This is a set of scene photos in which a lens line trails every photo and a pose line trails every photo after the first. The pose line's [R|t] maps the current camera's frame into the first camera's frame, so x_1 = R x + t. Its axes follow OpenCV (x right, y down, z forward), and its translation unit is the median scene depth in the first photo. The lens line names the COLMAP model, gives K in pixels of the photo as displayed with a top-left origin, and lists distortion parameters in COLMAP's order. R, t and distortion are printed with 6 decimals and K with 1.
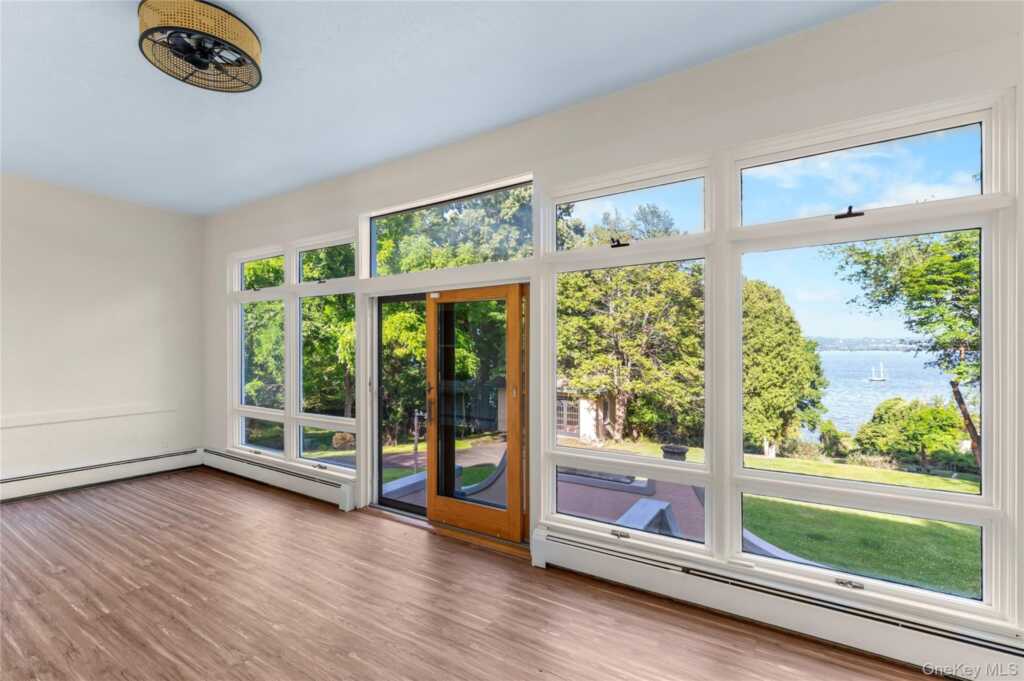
lens RADIAL K [[449.0, 0, 503.3], [0, 449.0, 352.6], [0, 0, 1]] dist [0.001740, 0.000514]
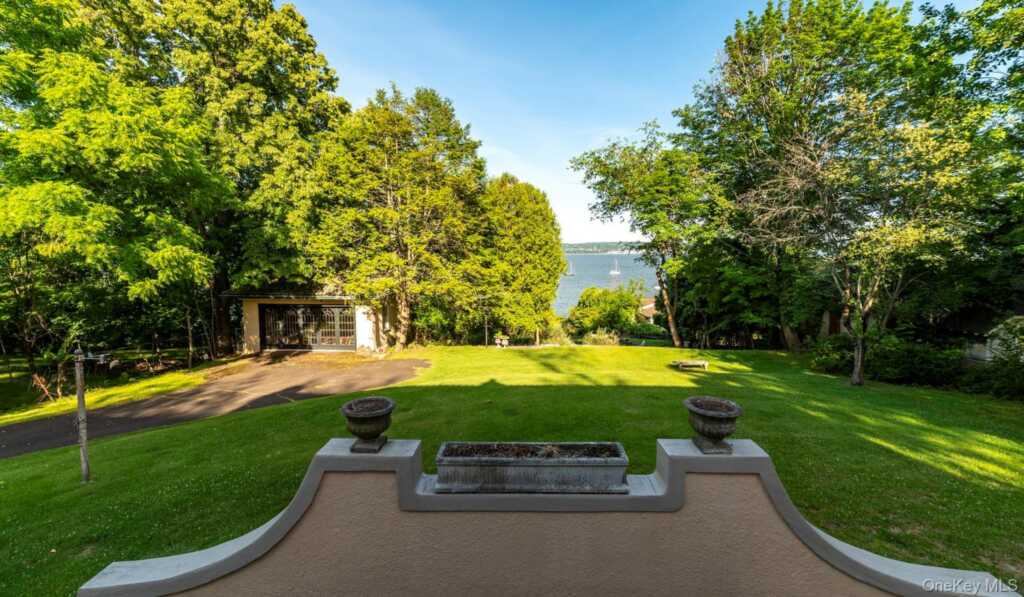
lens RADIAL K [[424.9, 0, 507.0], [0, 424.9, 279.3], [0, 0, 1]] dist [0.002968, 0.000239]
pose [[0.851383, -0.037851, 0.523178, -0.008447], [0.009819, 0.998368, 0.056251, 0.010235], [-0.524453, -0.042754, 0.850365, 0.167774]]
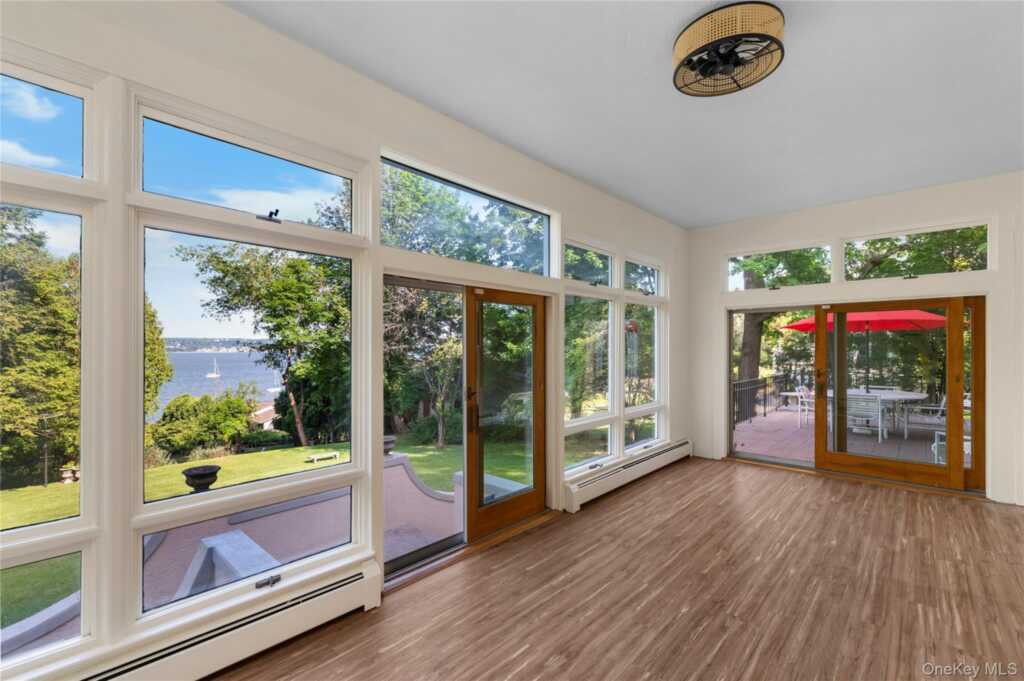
lens RADIAL K [[449.0, 0, 511.2], [0, 449.0, 349.2], [0, 0, 1]] dist [0.001740, 0.000514]
pose [[0.171819, 0.000550, 0.985128, -0.152289], [0.008046, 0.999966, -0.001962, -0.001002], [-0.985096, 0.008263, 0.171808, 0.113811]]
